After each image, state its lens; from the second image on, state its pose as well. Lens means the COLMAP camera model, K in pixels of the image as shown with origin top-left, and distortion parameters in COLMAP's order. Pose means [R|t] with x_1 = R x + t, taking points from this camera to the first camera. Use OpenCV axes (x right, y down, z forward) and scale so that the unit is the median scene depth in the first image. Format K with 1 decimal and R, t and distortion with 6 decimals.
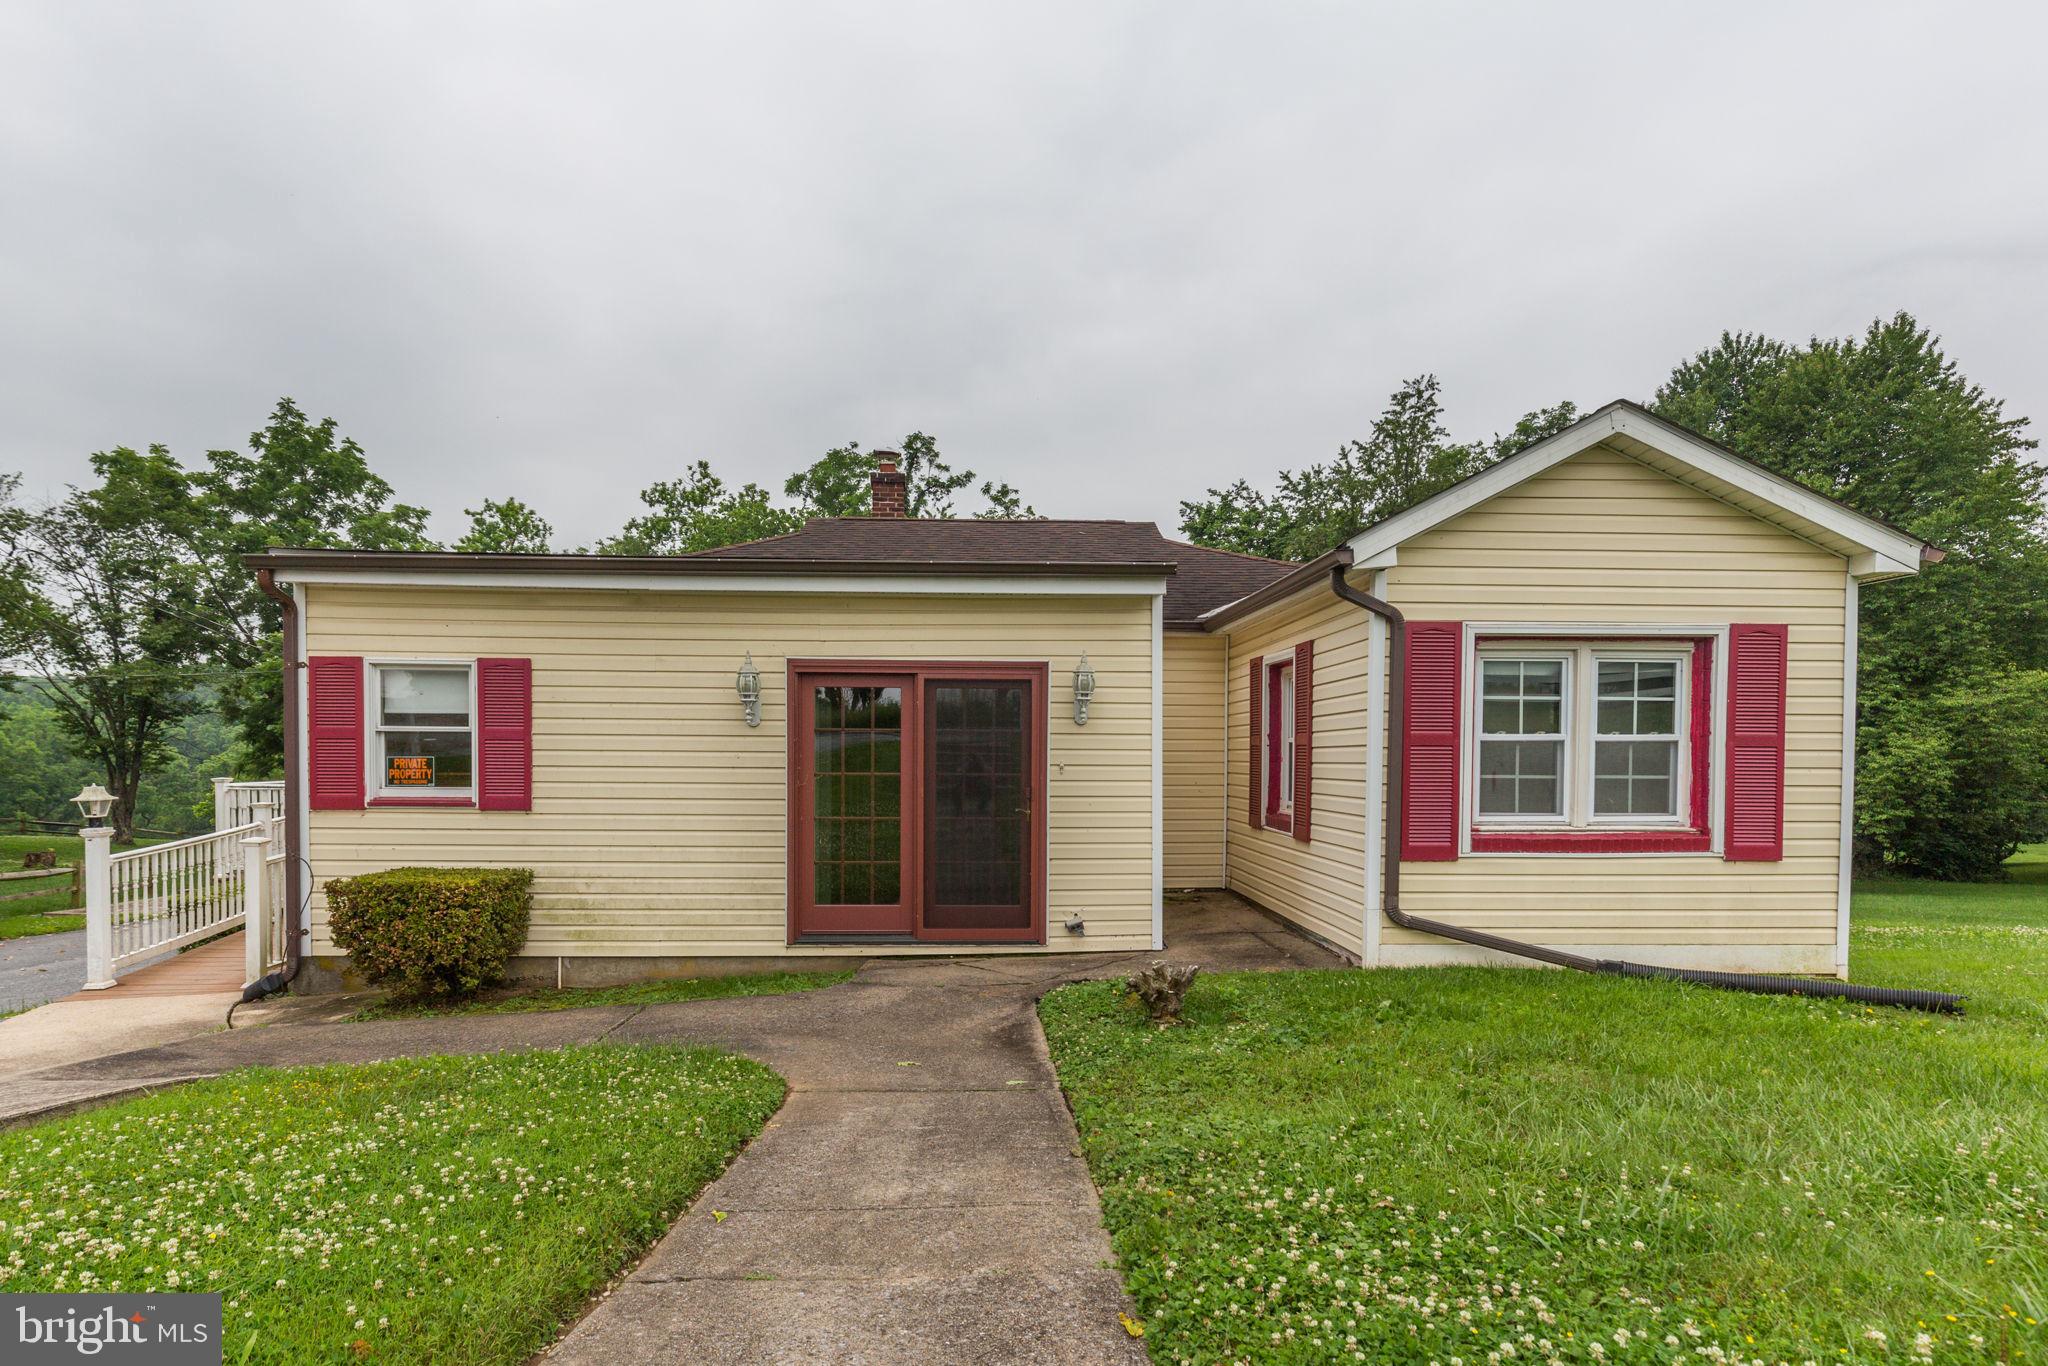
lens RADIAL K [[1038.3, 0, 1024.2], [0, 1038.3, 784.9], [0, 0, 1]] dist [-0.000921, 0.000166]
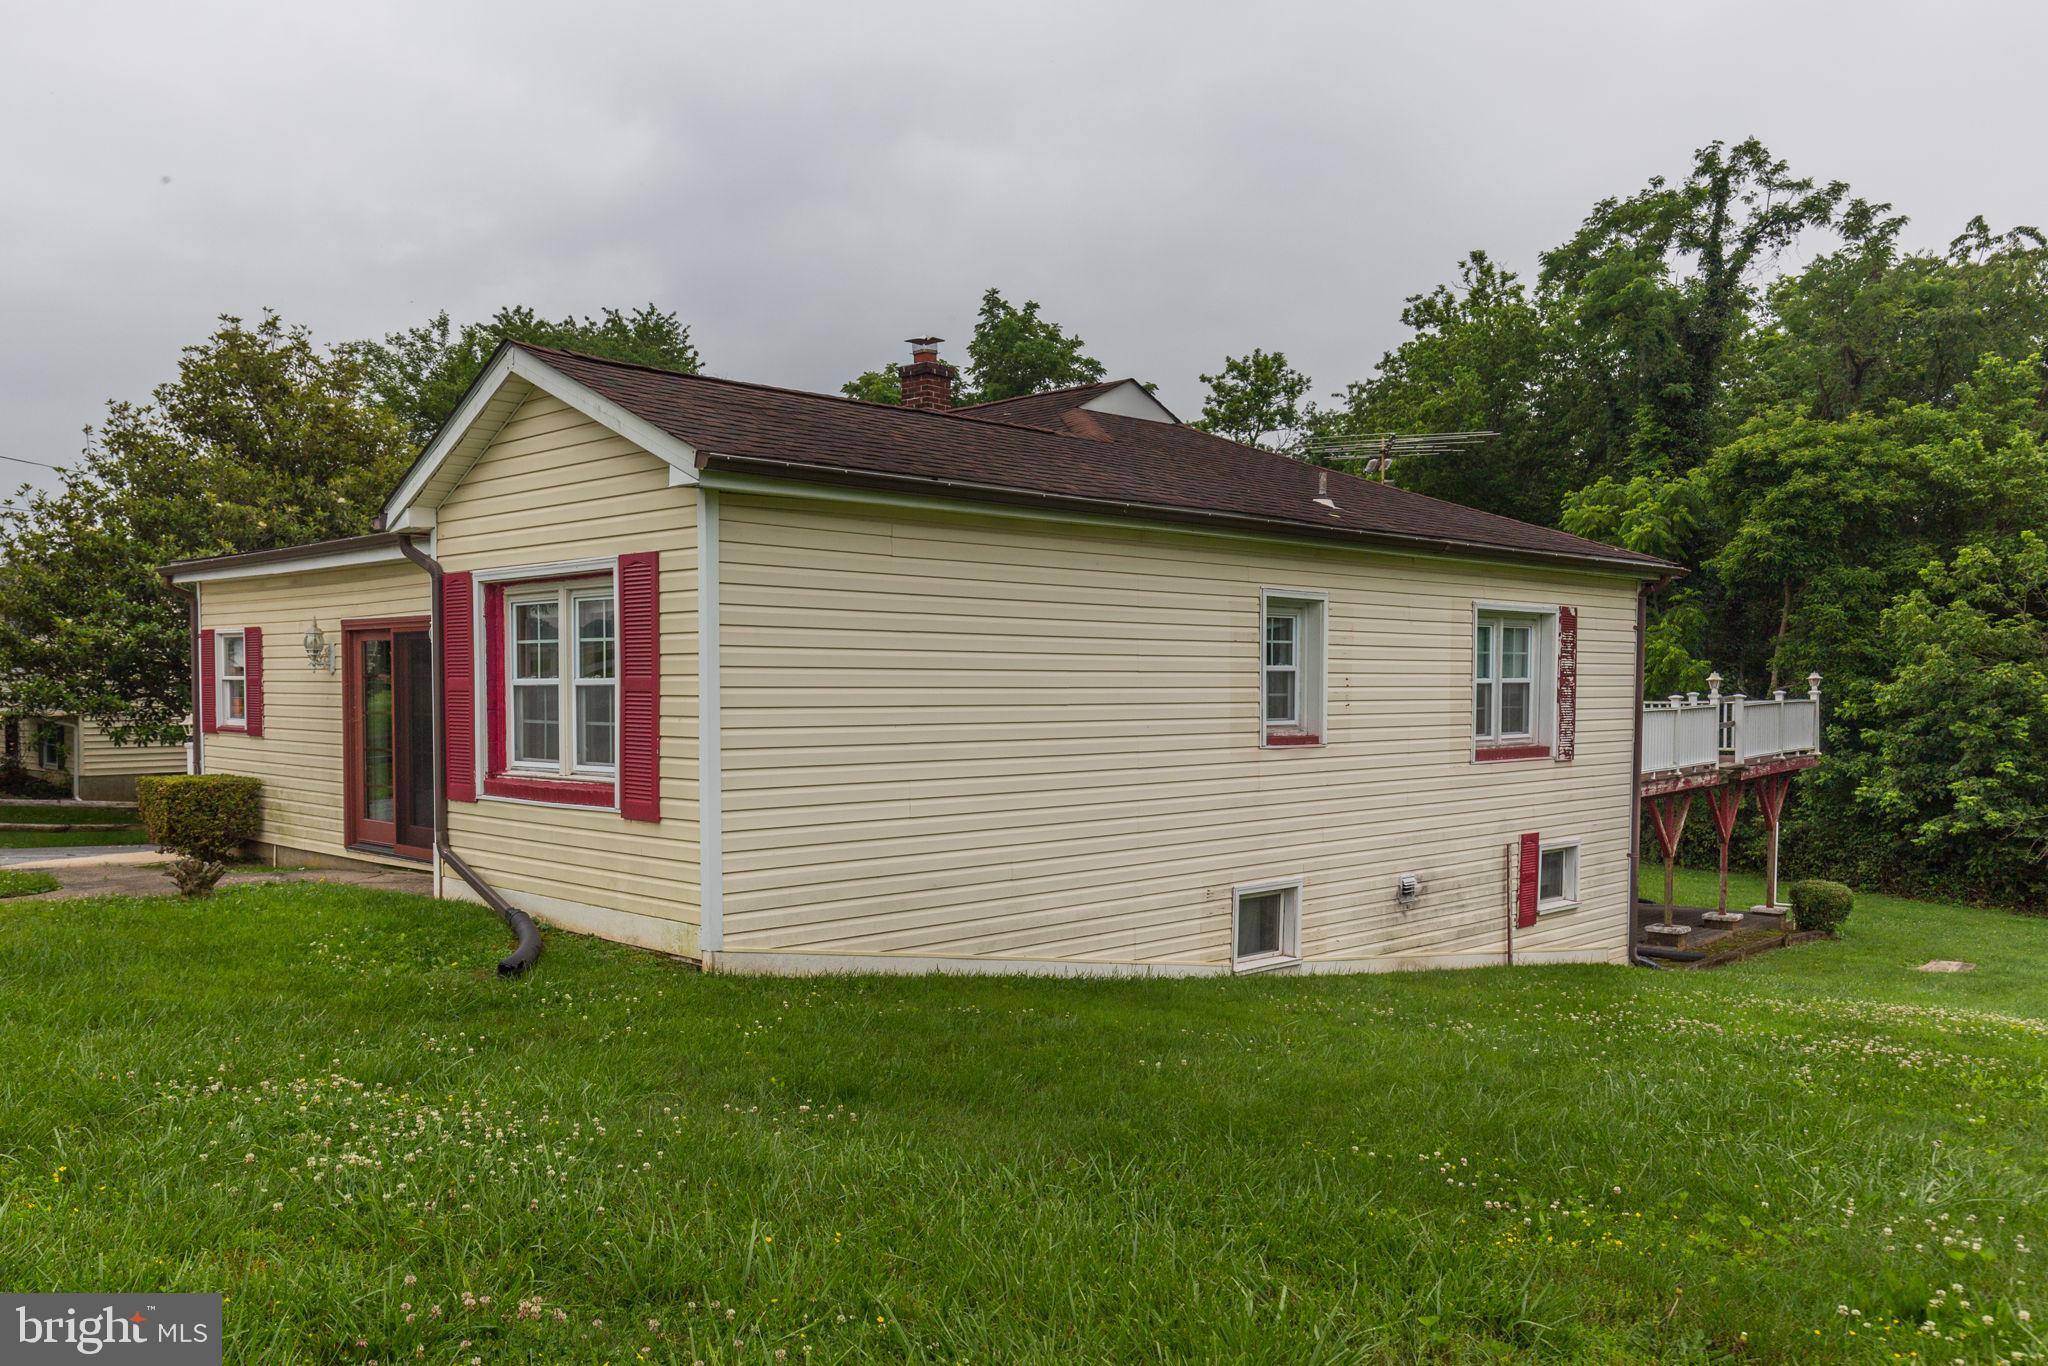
lens RADIAL K [[1595.3, 0, 921.5], [0, 1595.3, 743.5], [0, 0, 1]] dist [0.029592, 0.005091]
pose [[0.658457, 0.024173, -0.752230, 0.367999], [-0.016660, 0.999707, 0.017542, -0.003955], [0.752434, 0.000981, 0.658667, 0.054947]]
